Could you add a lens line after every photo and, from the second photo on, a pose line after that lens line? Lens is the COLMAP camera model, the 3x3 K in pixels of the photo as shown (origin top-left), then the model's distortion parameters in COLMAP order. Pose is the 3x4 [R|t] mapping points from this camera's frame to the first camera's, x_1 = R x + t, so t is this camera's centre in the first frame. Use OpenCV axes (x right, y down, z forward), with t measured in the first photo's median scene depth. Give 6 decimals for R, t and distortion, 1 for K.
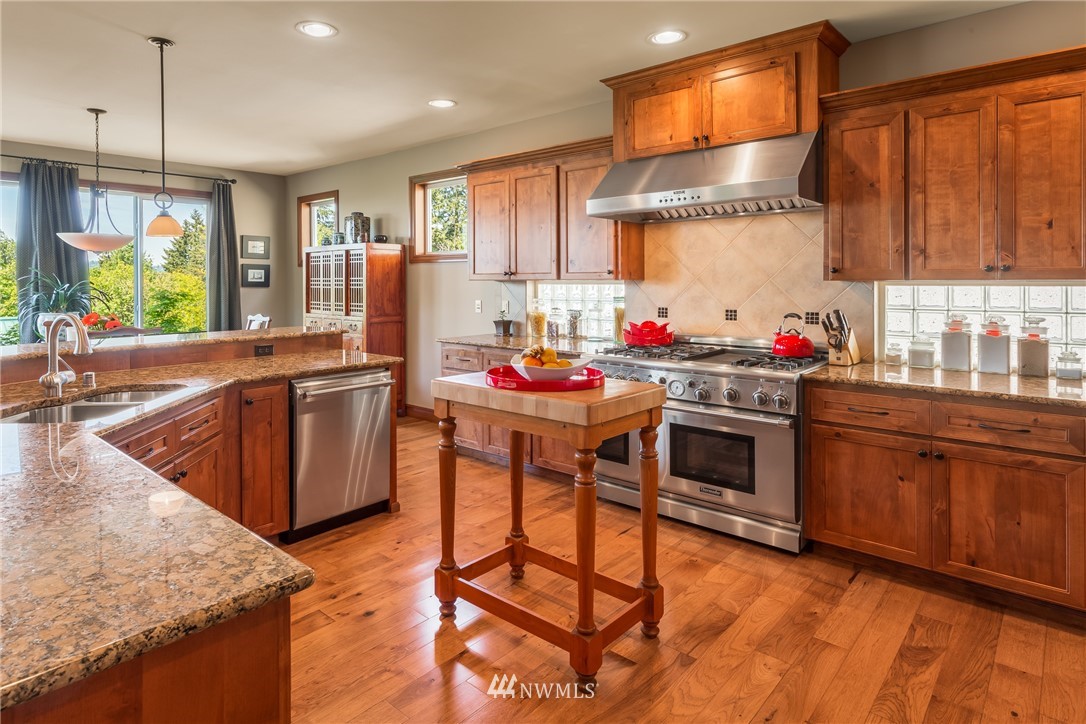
lens RADIAL K [[611.2, 0, 553.6], [0, 611.2, 335.1], [0, 0, 1]] dist [0.003503, 0.001141]
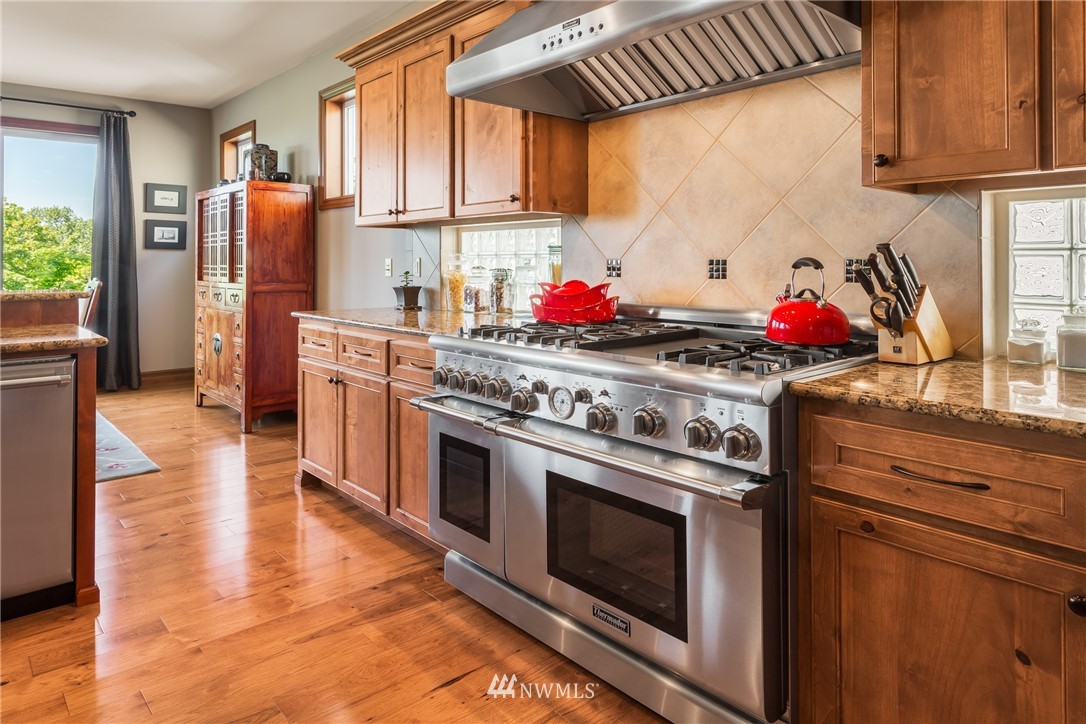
lens RADIAL K [[694.5, 0, 542.9], [0, 694.5, 307.2], [0, 0, 1]] dist [0.000015, 0.001279]
pose [[0.989358, 0.005776, -0.145390, 0.256371], [-0.008541, 0.999794, -0.018403, 0.016737], [0.145254, 0.019449, 0.989203, 0.400210]]
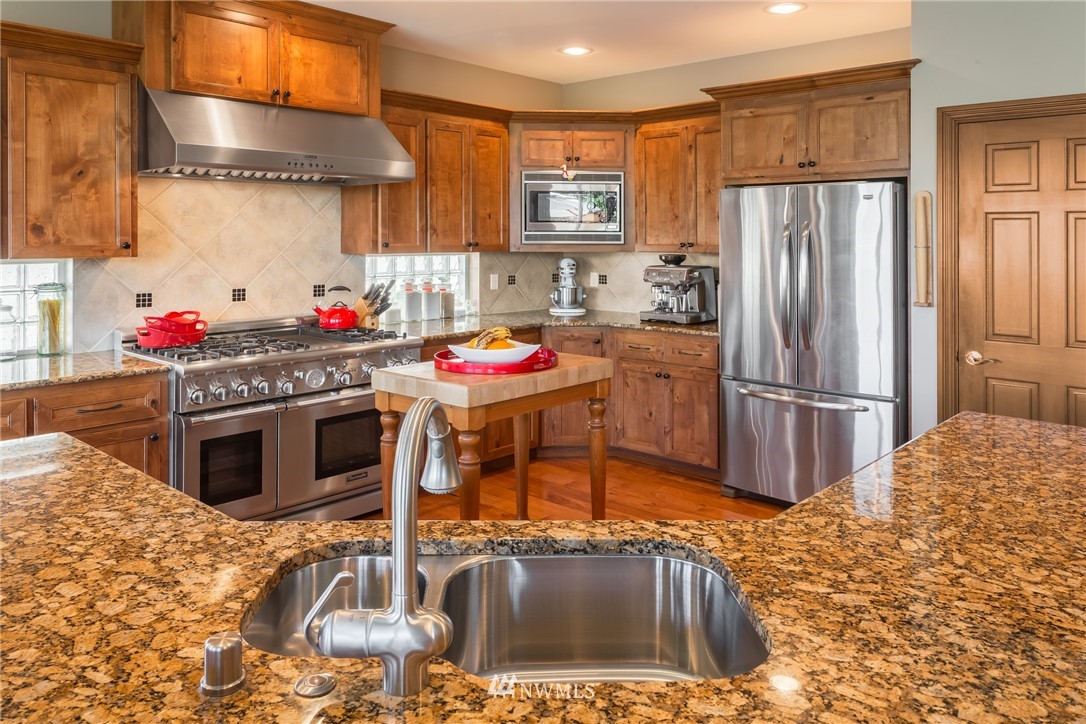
lens RADIAL K [[793.0, 0, 543.0], [0, 793.0, 362.0], [0, 0, 1]] dist [-0.007418, -0.005193]
pose [[0.034743, -0.145749, 0.988711, -0.935975], [0.092177, 0.985559, 0.142045, -0.067370], [-0.995136, 0.086201, 0.047676, 0.605197]]
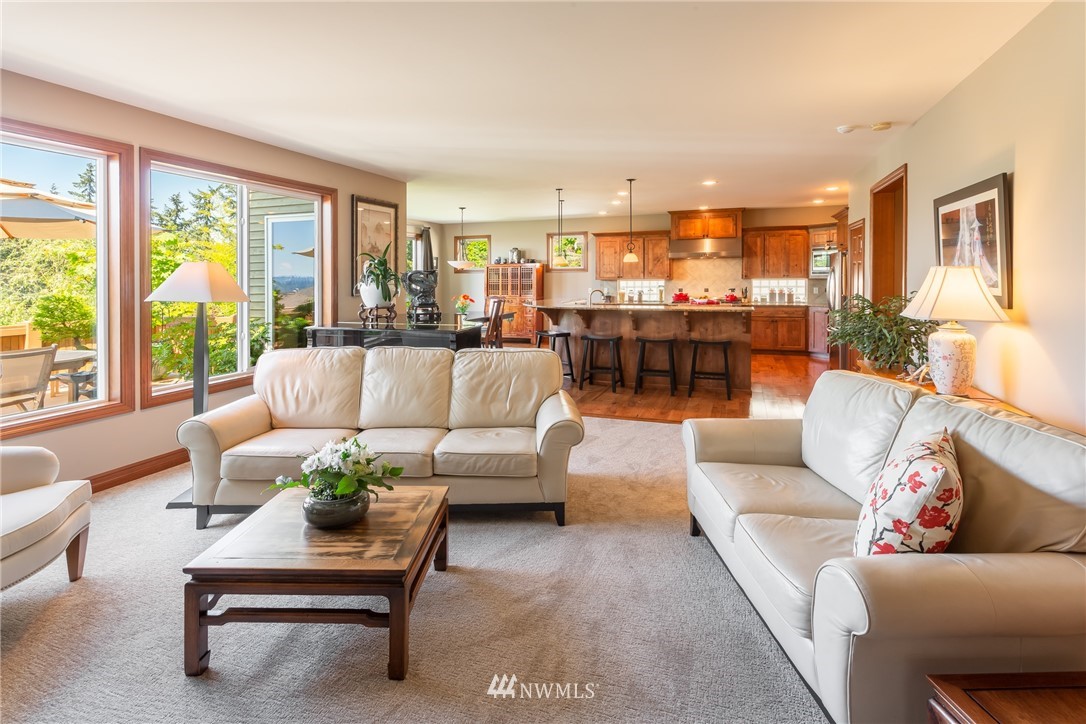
lens RADIAL K [[545.6, 0, 543.0], [0, 545.6, 362.0], [0, 0, 1]] dist [-0.000874, 0.000002]
pose [[0.939411, -0.055618, 0.338251, -1.633530], [0.036888, 0.997422, 0.061557, 0.145711], [-0.340803, -0.045350, 0.939040, -1.503483]]
